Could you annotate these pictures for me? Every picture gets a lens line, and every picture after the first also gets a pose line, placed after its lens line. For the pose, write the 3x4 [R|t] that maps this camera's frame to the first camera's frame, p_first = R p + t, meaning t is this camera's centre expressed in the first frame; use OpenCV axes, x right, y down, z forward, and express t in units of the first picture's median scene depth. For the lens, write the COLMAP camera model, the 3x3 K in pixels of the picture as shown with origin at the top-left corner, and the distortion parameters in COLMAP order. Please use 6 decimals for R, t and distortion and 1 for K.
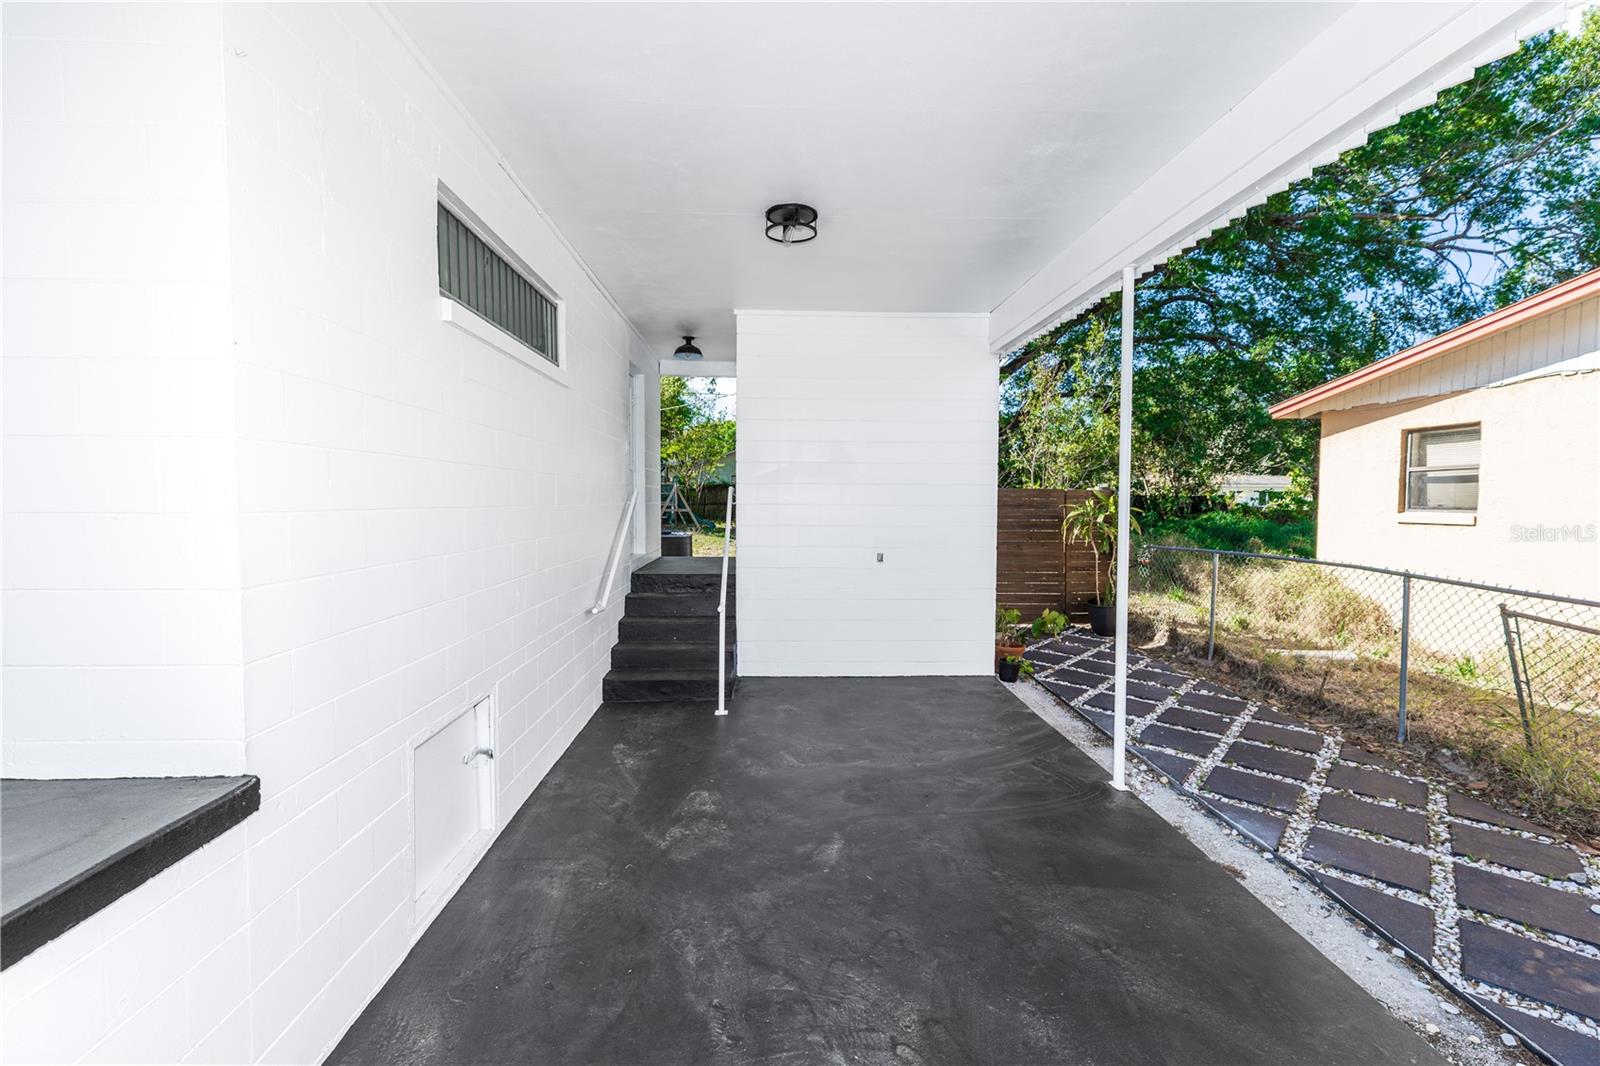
lens RADIAL K [[713.2, 0, 795.9], [0, 713.2, 523.3], [0, 0, 1]] dist [0.001174, 0.000331]
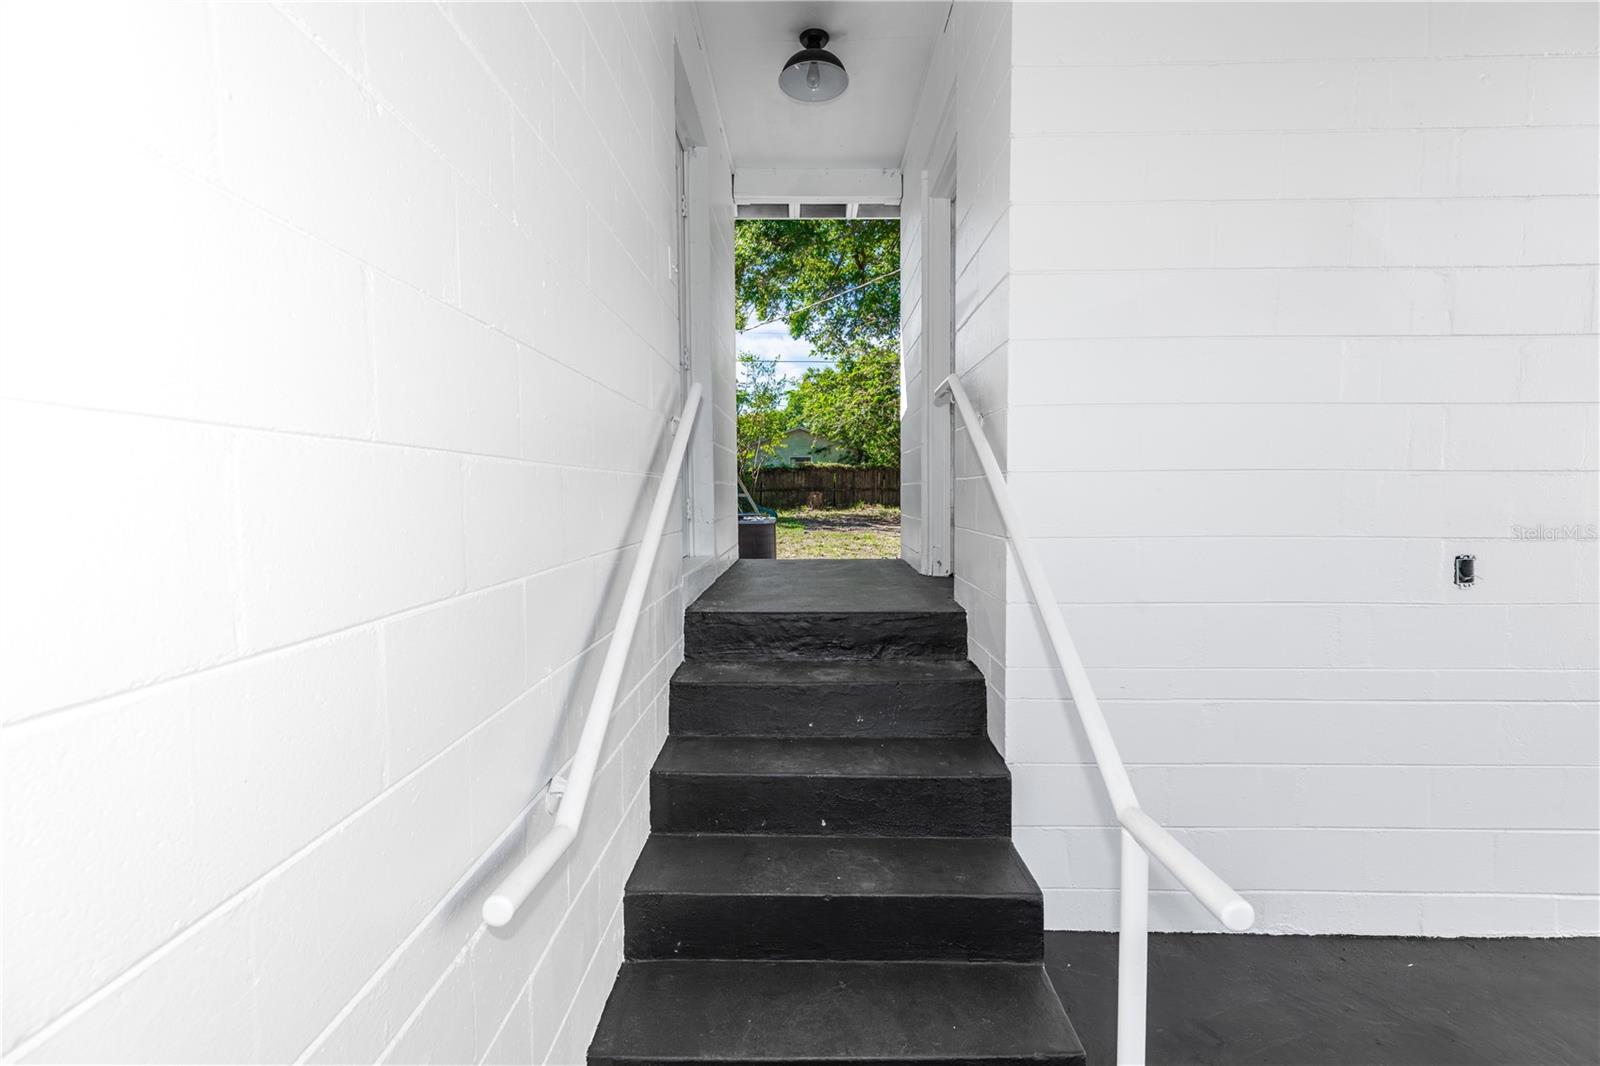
lens RADIAL K [[713.2, 0, 795.9], [0, 713.2, 523.3], [0, 0, 1]] dist [0.001174, 0.000331]
pose [[0.997712, -0.019865, -0.064620, -0.202287], [0.020723, 0.999705, 0.012640, 0.022624], [0.064350, -0.013951, 0.997830, 0.866423]]
